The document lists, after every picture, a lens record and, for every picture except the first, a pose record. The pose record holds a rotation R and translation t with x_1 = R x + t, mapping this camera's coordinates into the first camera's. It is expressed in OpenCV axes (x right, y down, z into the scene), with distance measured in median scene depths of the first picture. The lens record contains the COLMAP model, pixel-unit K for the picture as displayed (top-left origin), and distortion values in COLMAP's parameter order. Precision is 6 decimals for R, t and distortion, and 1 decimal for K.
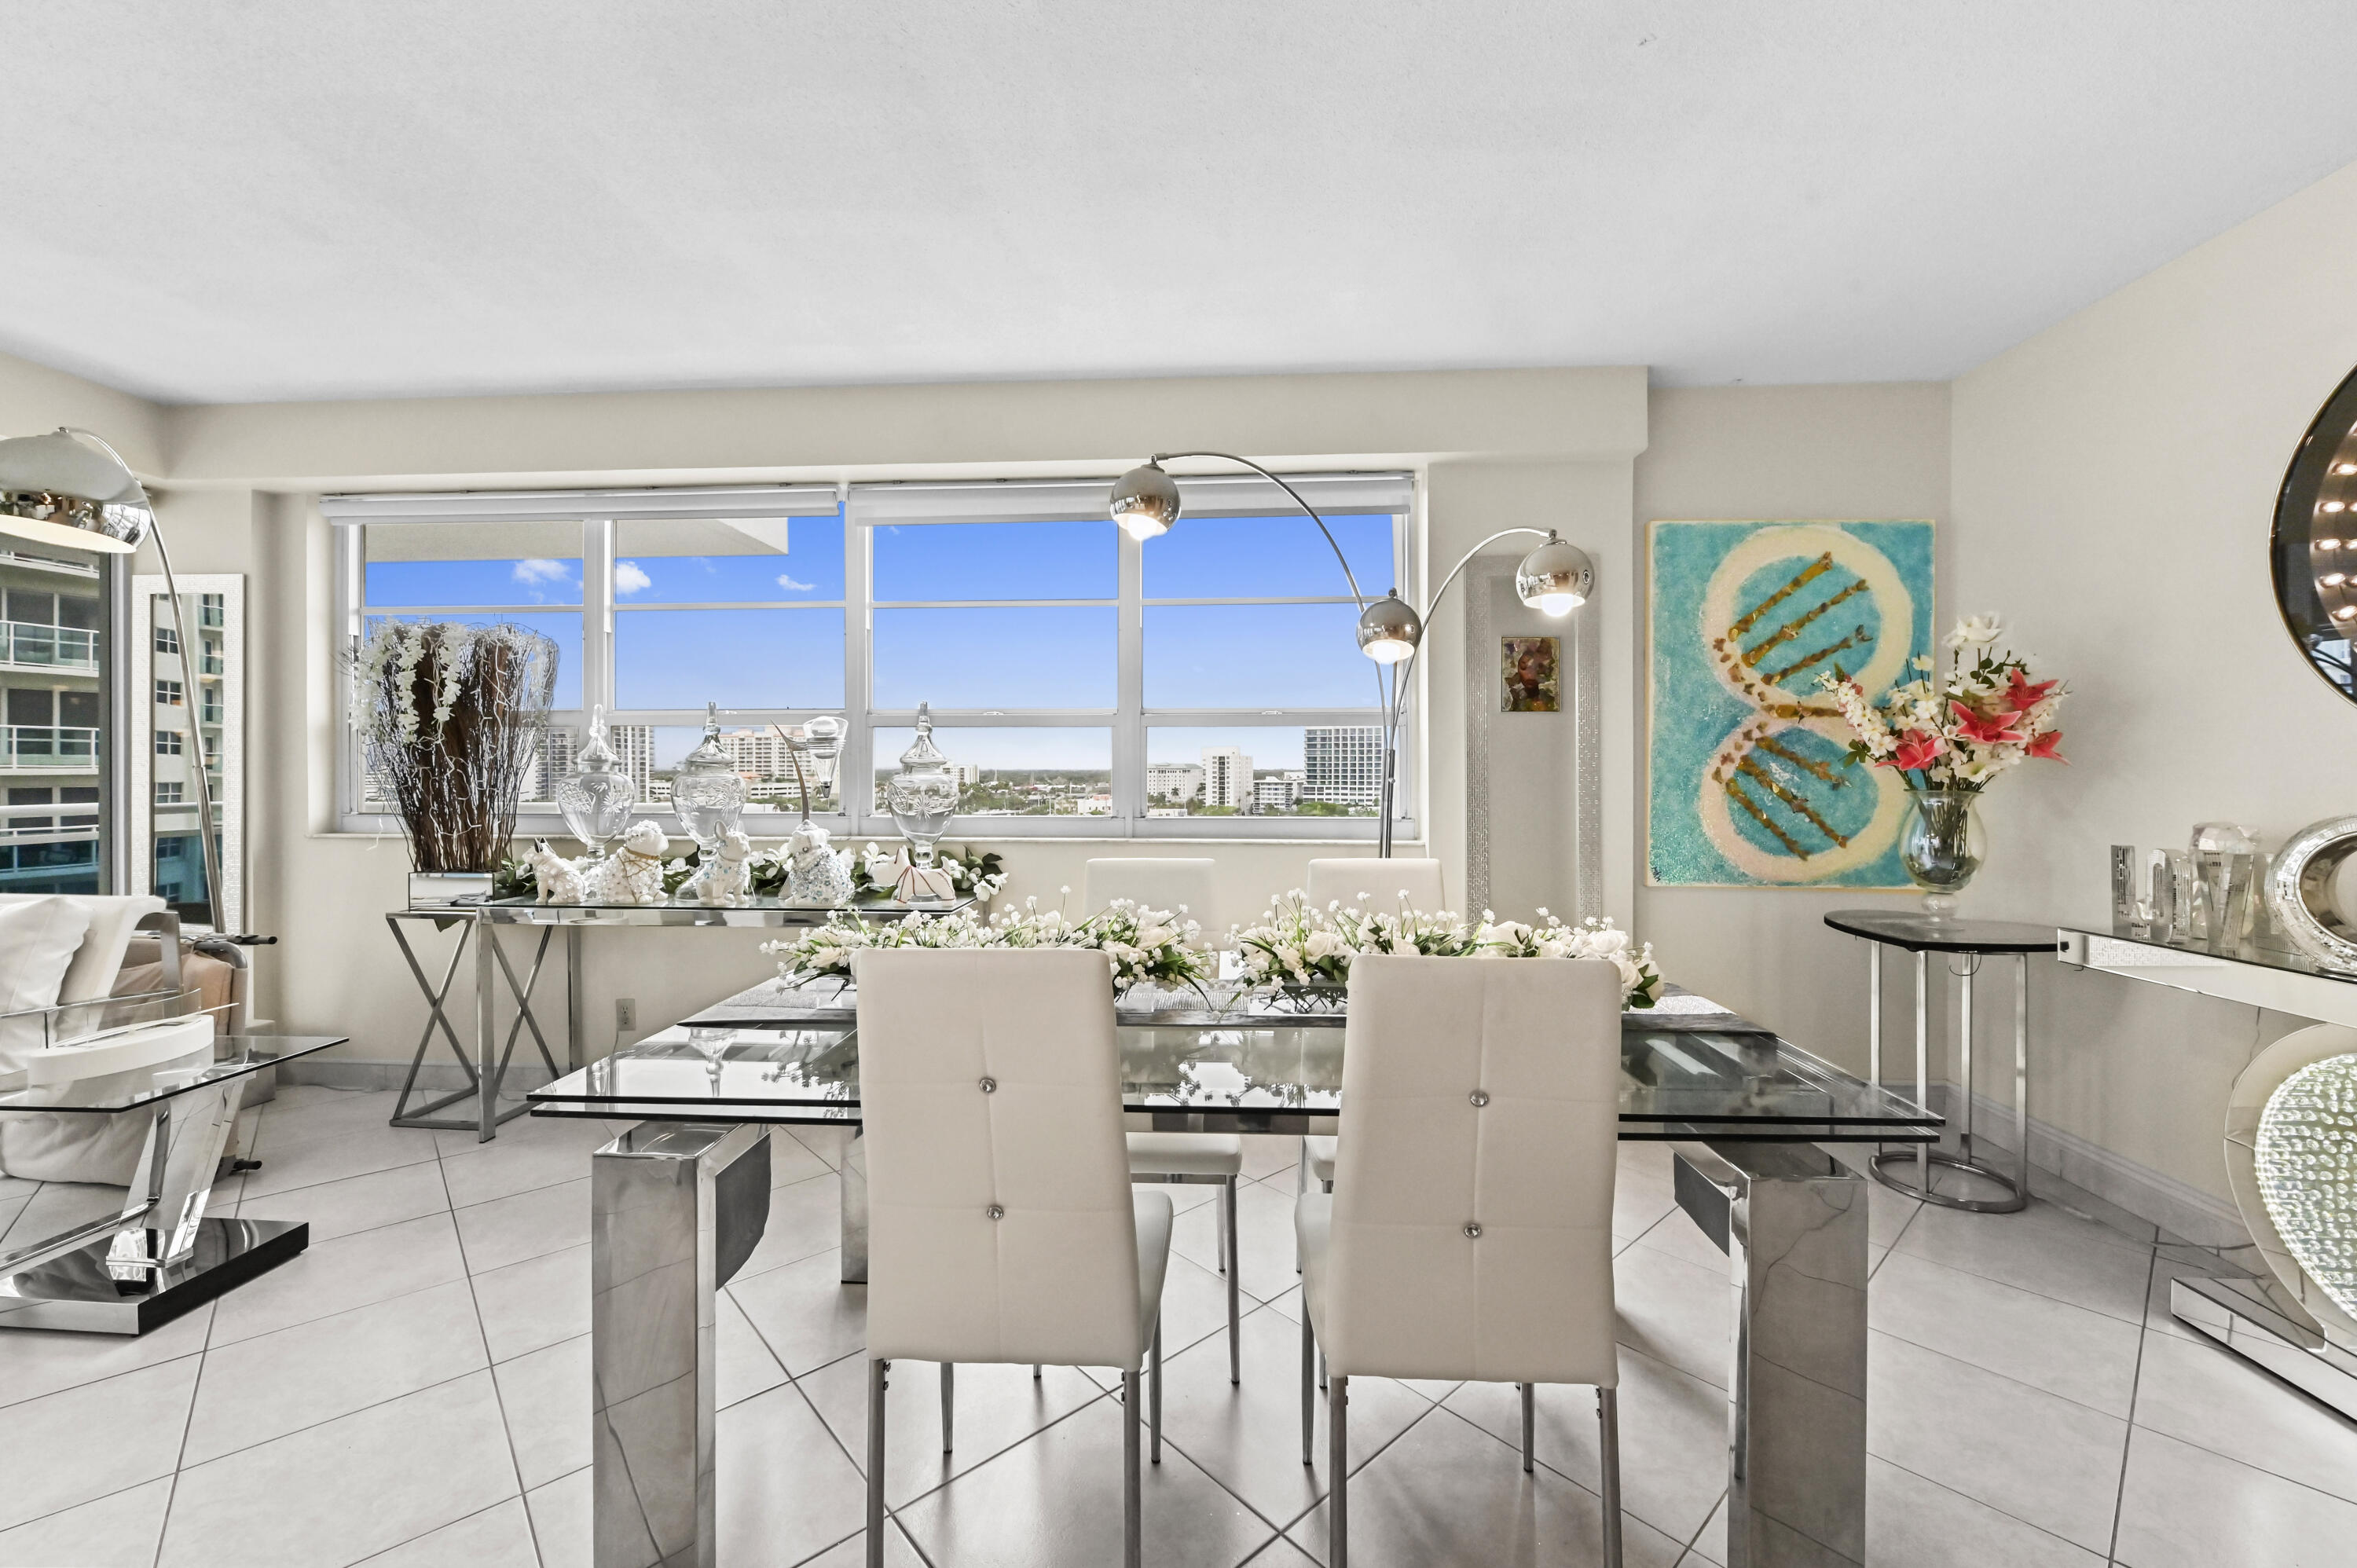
lens RADIAL K [[944.2, 0, 1172.4], [0, 944.2, 772.8], [0, 0, 1]] dist [-0.005201, 0.000071]
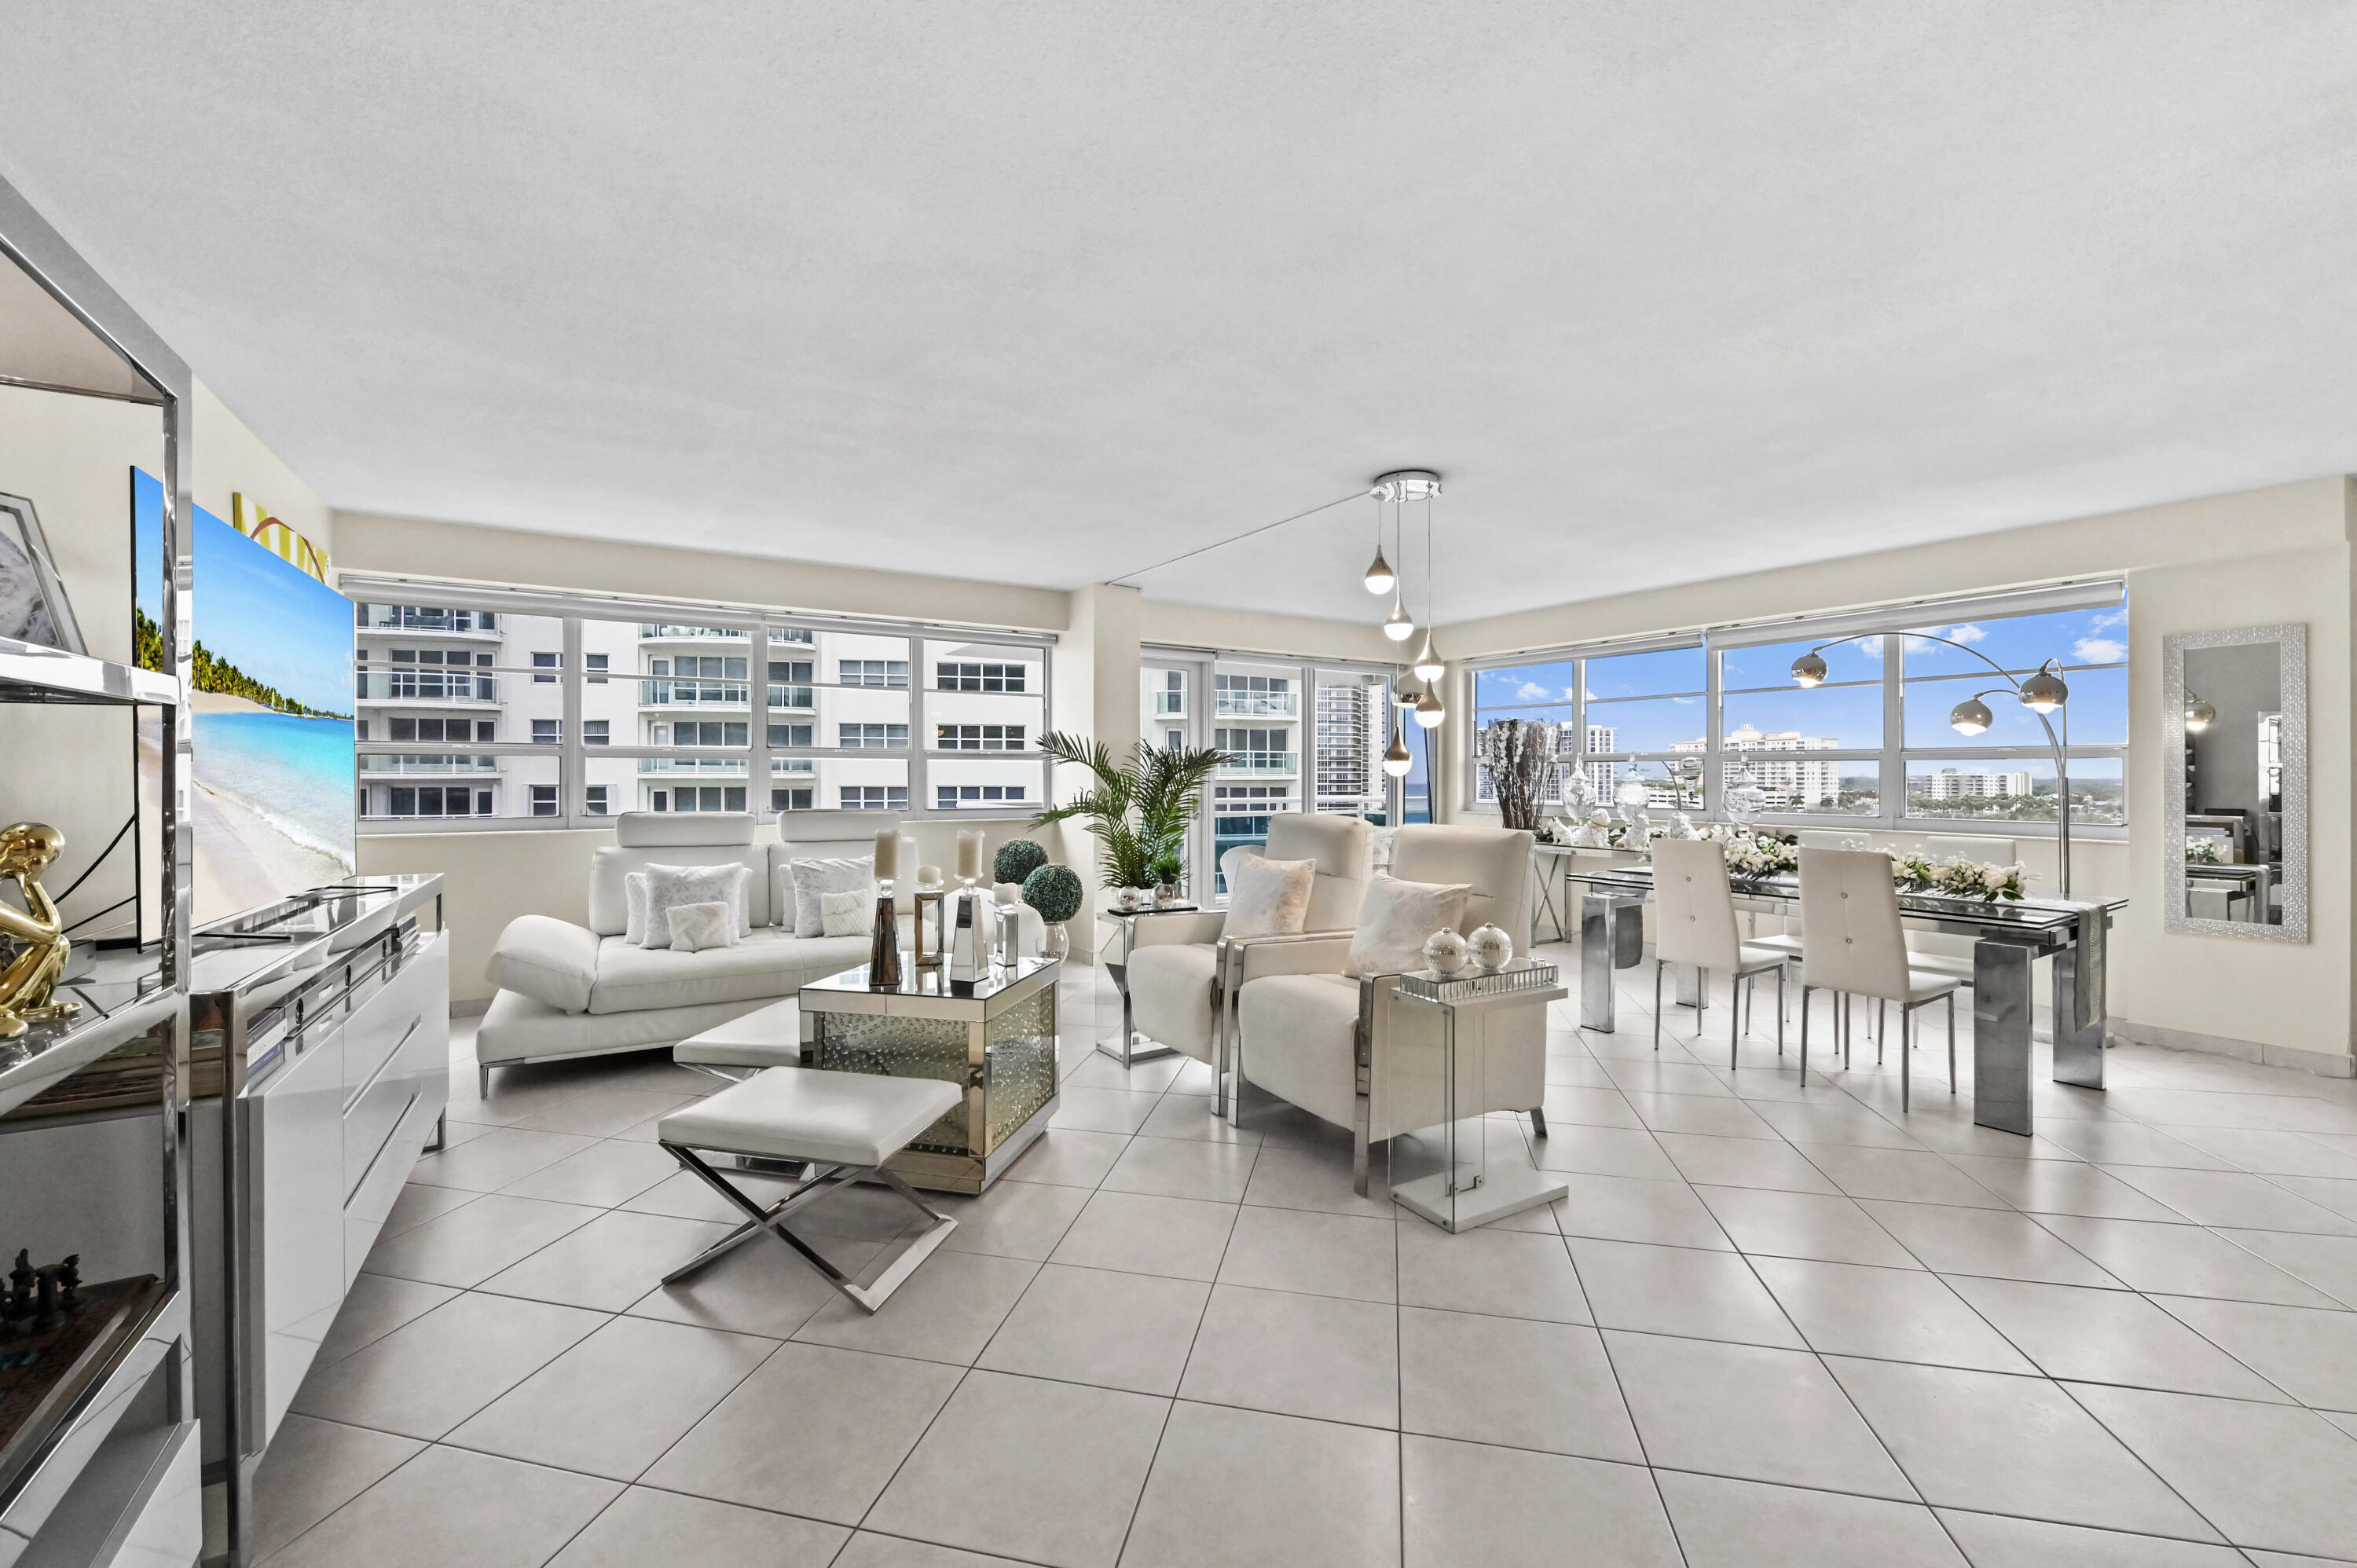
lens RADIAL K [[941.2, 0, 1177.3], [0, 941.2, 769.4], [0, 0, 1]] dist [-0.008152, -0.000304]
pose [[0.589078, -0.002575, -0.808072, 0.559945], [-0.006310, 0.999950, -0.007786, -0.014097], [0.808052, 0.009685, 0.589032, -0.965067]]
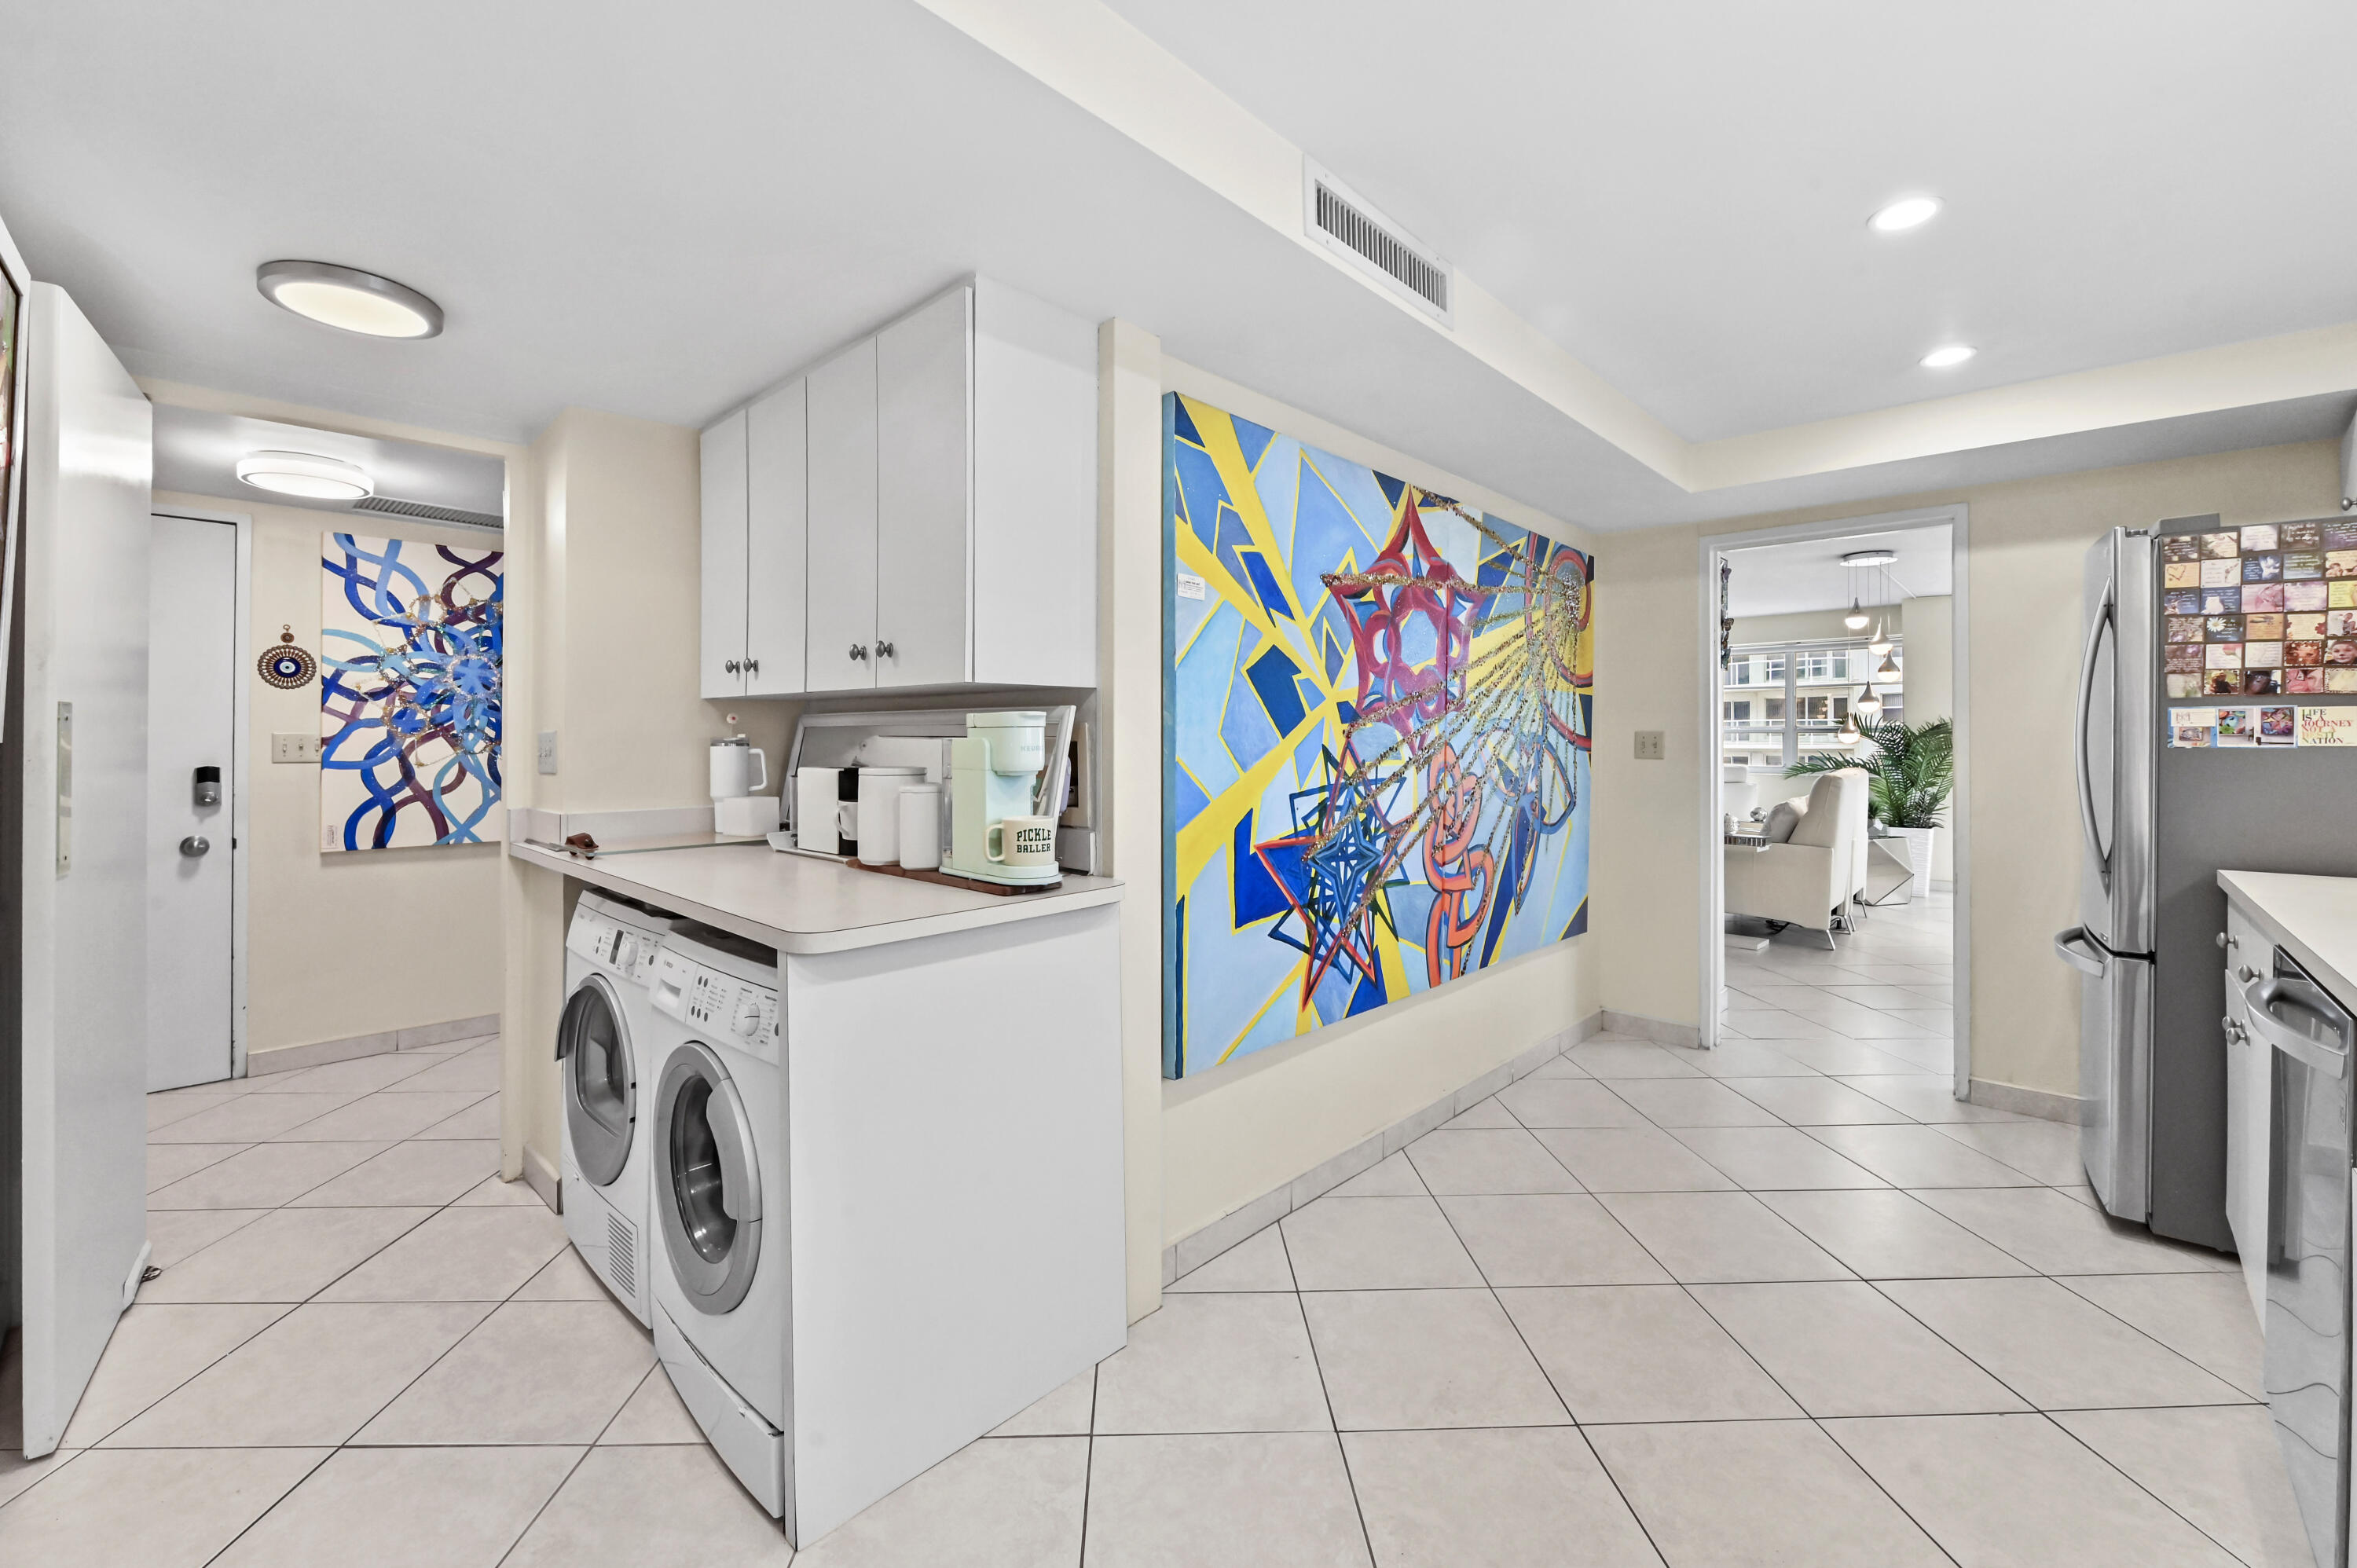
lens RADIAL K [[961.7, 0, 1183.5], [0, 961.7, 727.3], [0, 0, 1]] dist [-0.006689, -0.000045]
pose [[-0.625094, -0.013618, -0.780431, 2.157793], [-0.011488, 0.999900, -0.008246, -0.016730], [0.780465, 0.003811, -0.625188, 0.134163]]
